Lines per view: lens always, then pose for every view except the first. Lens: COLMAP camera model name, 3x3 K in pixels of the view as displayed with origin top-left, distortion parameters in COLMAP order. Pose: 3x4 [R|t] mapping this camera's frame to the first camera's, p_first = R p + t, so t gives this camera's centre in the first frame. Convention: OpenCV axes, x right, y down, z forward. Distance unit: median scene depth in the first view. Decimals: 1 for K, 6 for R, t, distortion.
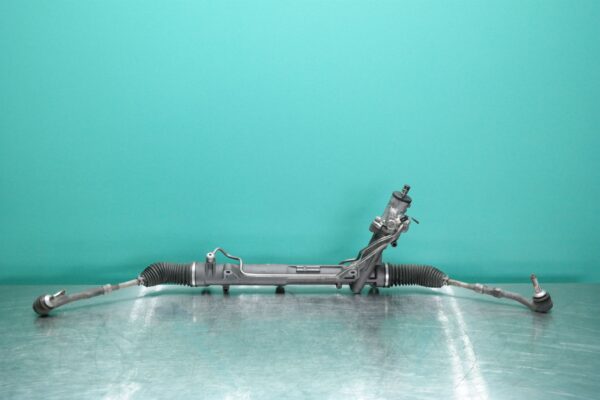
lens RADIAL K [[795.4, 0, 300.0], [0, 795.4, 200.0], [0, 0, 1]] dist [0.073555, -0.014194]
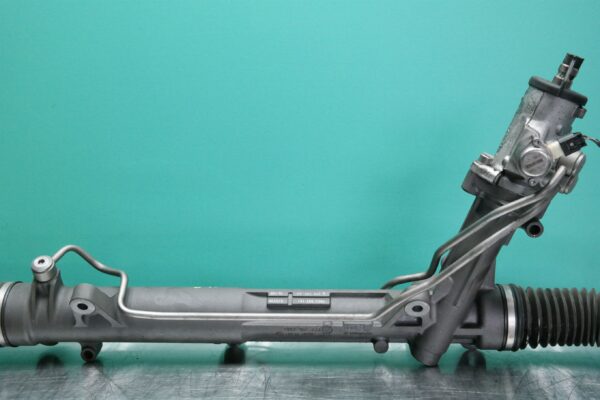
lens RADIAL K [[795.4, 0, 300.0], [0, 795.4, 200.0], [0, 0, 1]] dist [0.073555, -0.014194]
pose [[0.997640, -0.005593, -0.068436, 0.037335], [0.000244, 0.996960, -0.077912, 0.069138], [0.068664, 0.077711, 0.994609, 0.620590]]
